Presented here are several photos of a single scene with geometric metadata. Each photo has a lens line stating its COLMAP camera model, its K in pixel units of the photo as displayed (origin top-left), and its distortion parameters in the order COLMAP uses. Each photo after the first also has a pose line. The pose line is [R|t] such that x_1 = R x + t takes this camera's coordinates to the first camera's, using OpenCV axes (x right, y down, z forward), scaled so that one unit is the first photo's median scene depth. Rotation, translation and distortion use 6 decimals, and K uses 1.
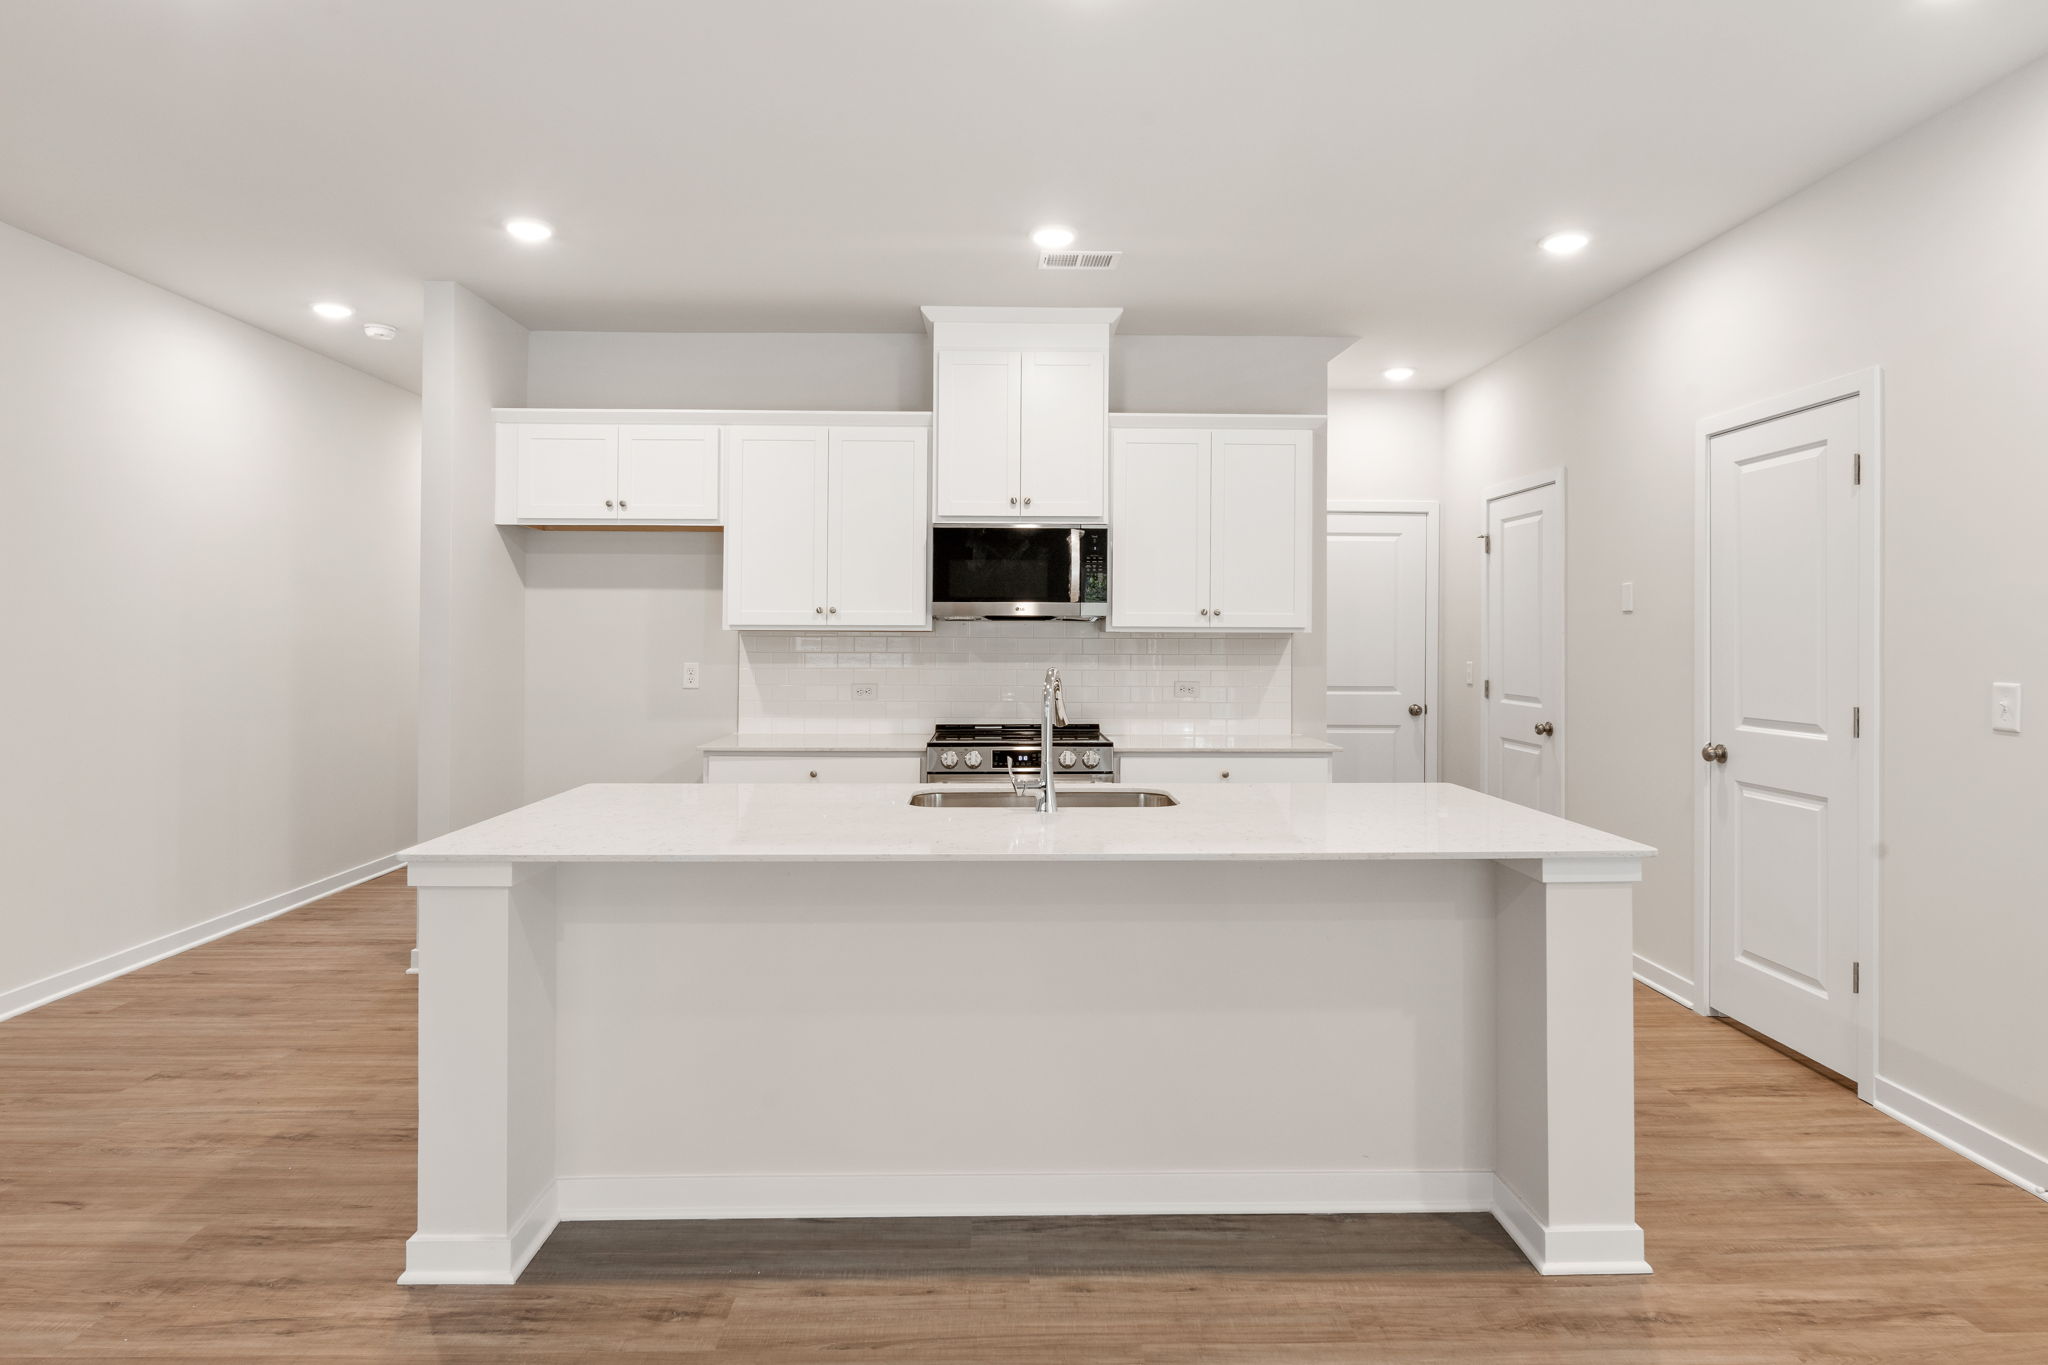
lens RADIAL K [[1144.1, 0, 1002.1], [0, 1144.1, 627.8], [0, 0, 1]] dist [-0.003046, 0.001205]
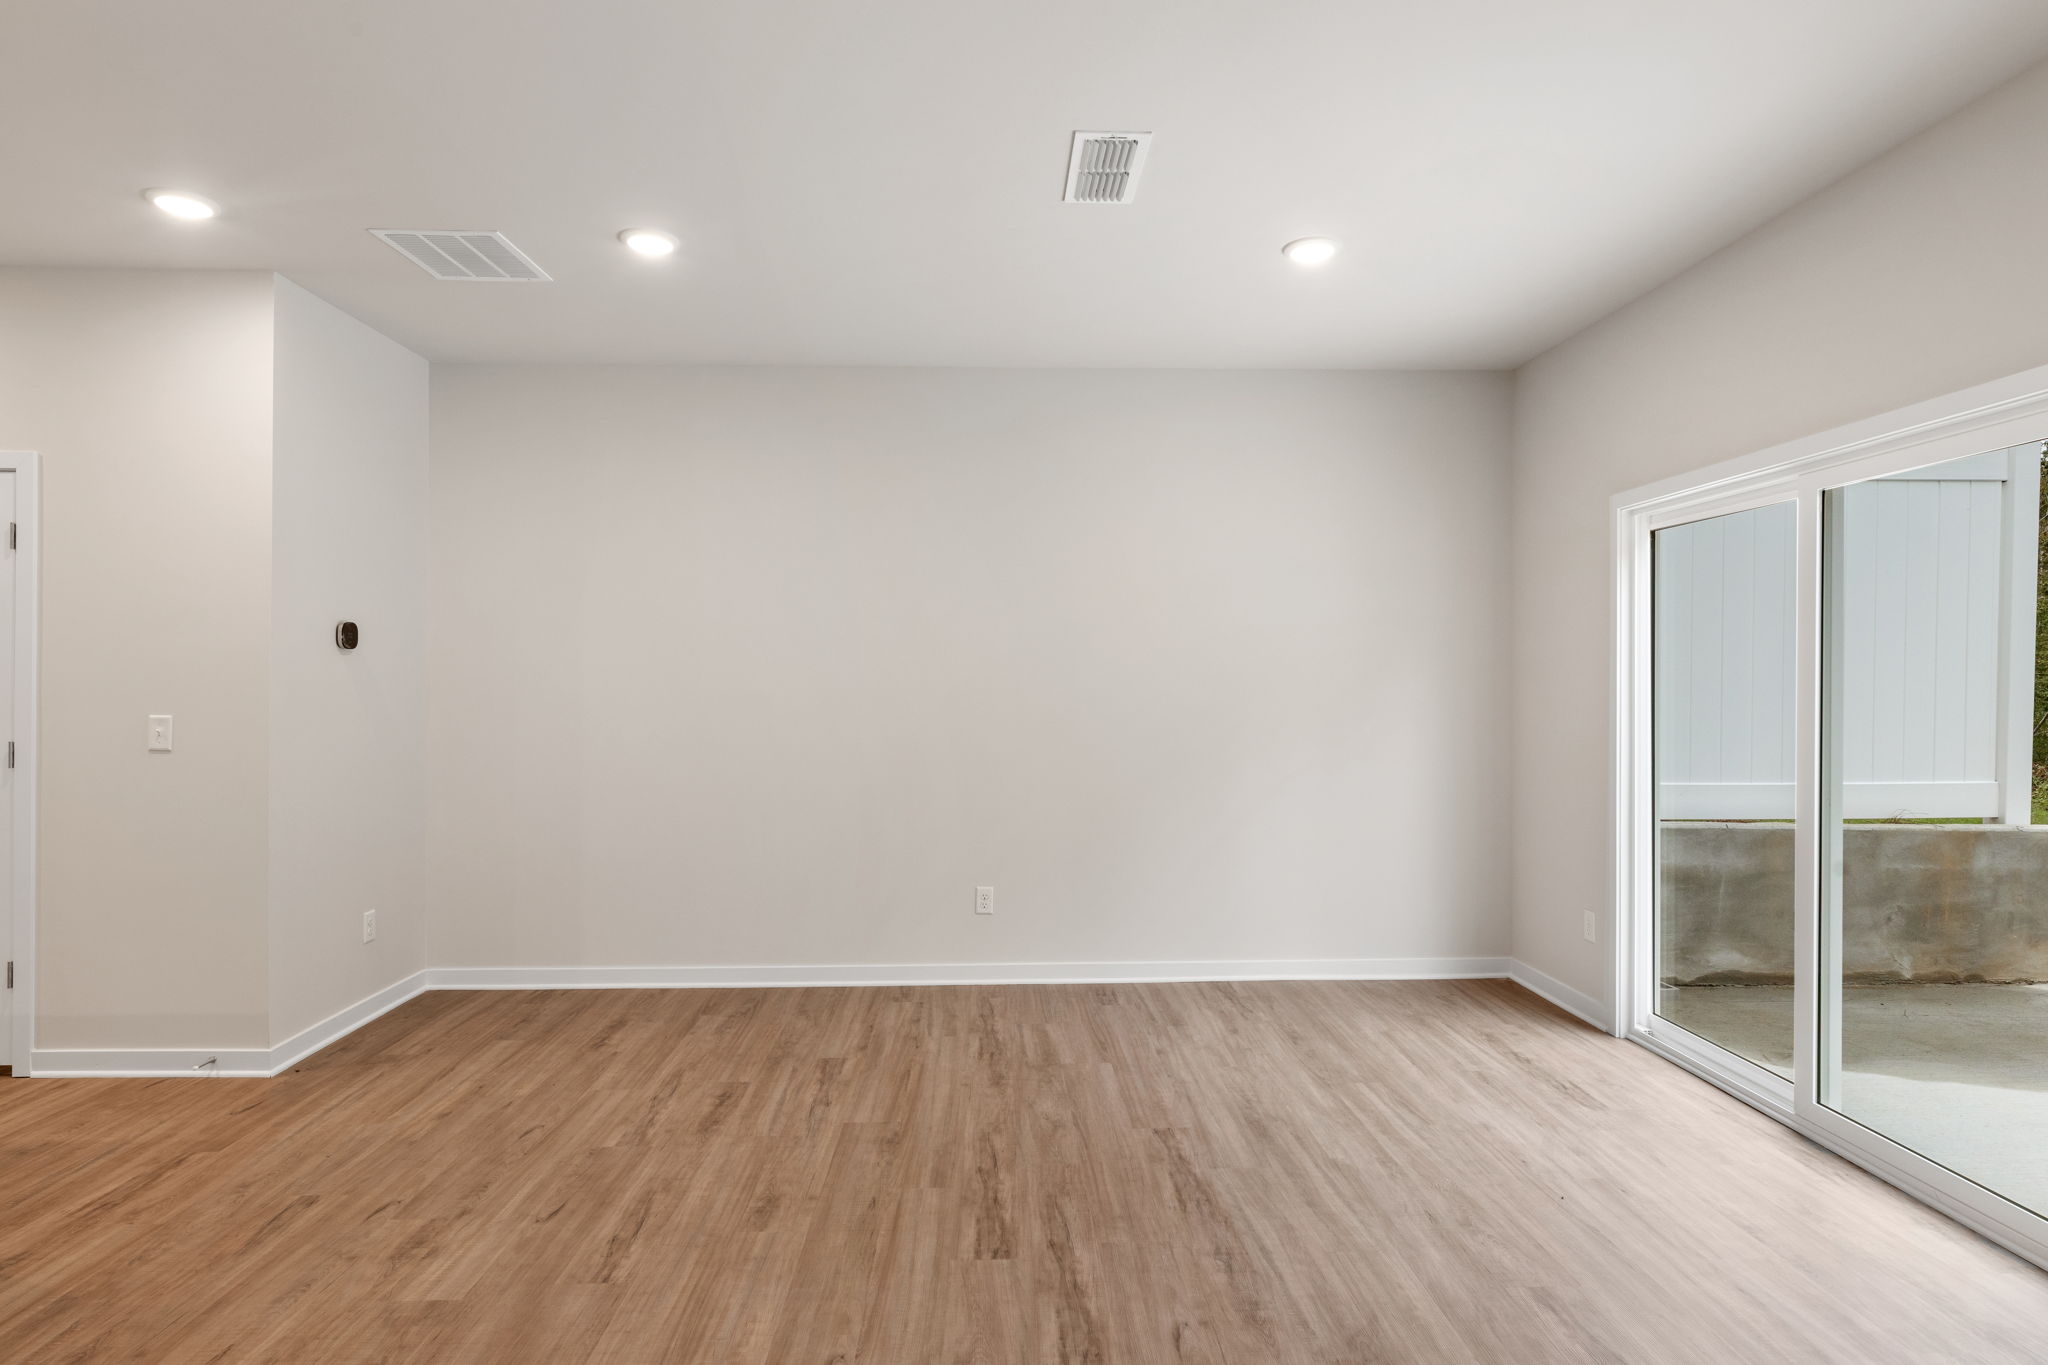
lens RADIAL K [[1079.1, 0, 1062.7], [0, 1079.1, 681.8], [0, 0, 1]] dist [-0.001122, -0.000714]
pose [[-0.038192, -0.000622, 0.999270, -0.388195], [-0.010966, 0.999940, 0.000203, -0.003240], [-0.999210, -0.010951, -0.038197, -0.022986]]
